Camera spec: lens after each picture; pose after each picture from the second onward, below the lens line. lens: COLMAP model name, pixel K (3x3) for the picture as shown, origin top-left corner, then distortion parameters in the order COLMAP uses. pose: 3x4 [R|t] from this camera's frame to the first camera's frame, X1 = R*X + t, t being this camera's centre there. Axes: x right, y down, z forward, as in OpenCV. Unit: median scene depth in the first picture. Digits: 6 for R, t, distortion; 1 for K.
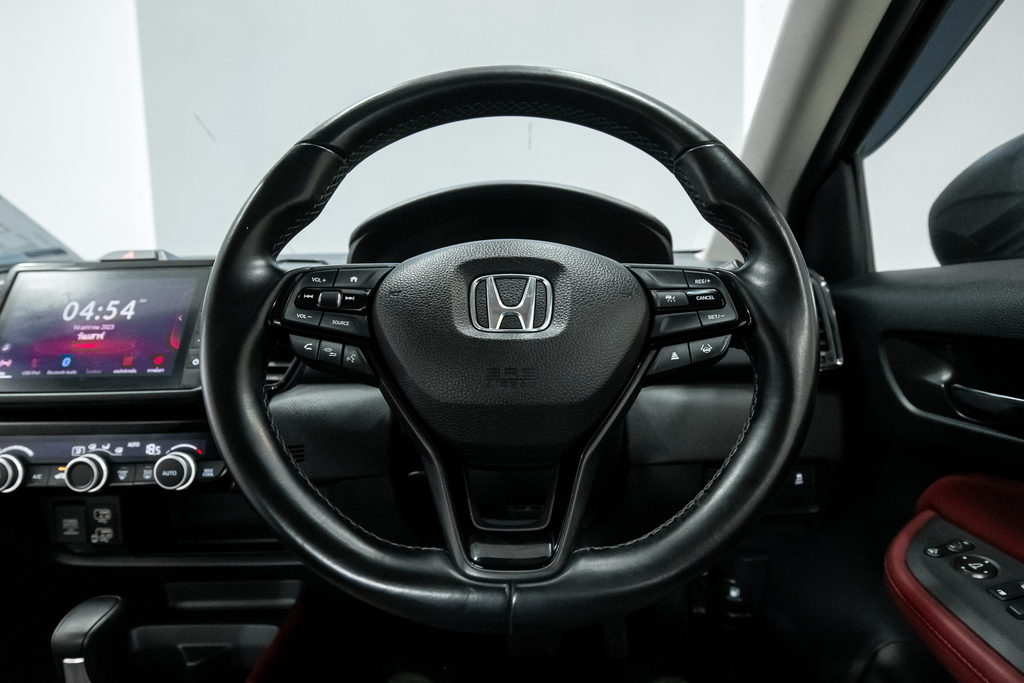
lens RADIAL K [[509.1, 0, 511.9], [0, 509.1, 378.2], [0, 0, 1]] dist [-0.002358, -0.000770]
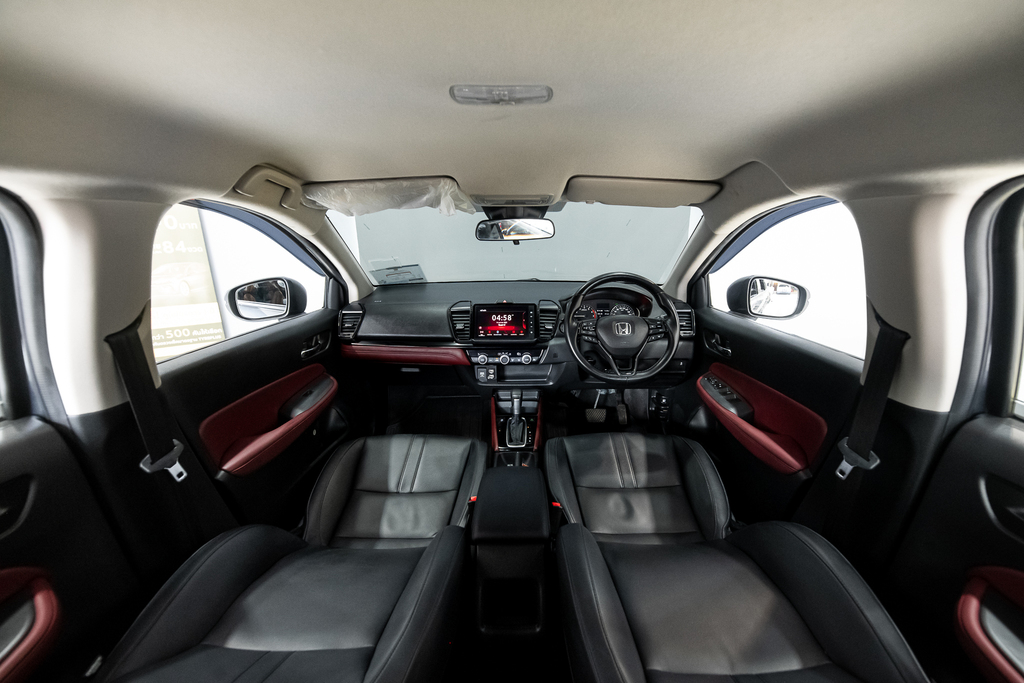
lens RADIAL K [[419.7, 0, 512.0], [0, 419.7, 341.5], [0, 0, 1]] dist [0.000005, -0.000004]
pose [[0.999486, 0.008489, 0.030913, -0.858100], [-0.012531, 0.991035, 0.133017, -0.387564], [-0.029506, -0.133336, 0.990632, -2.203866]]
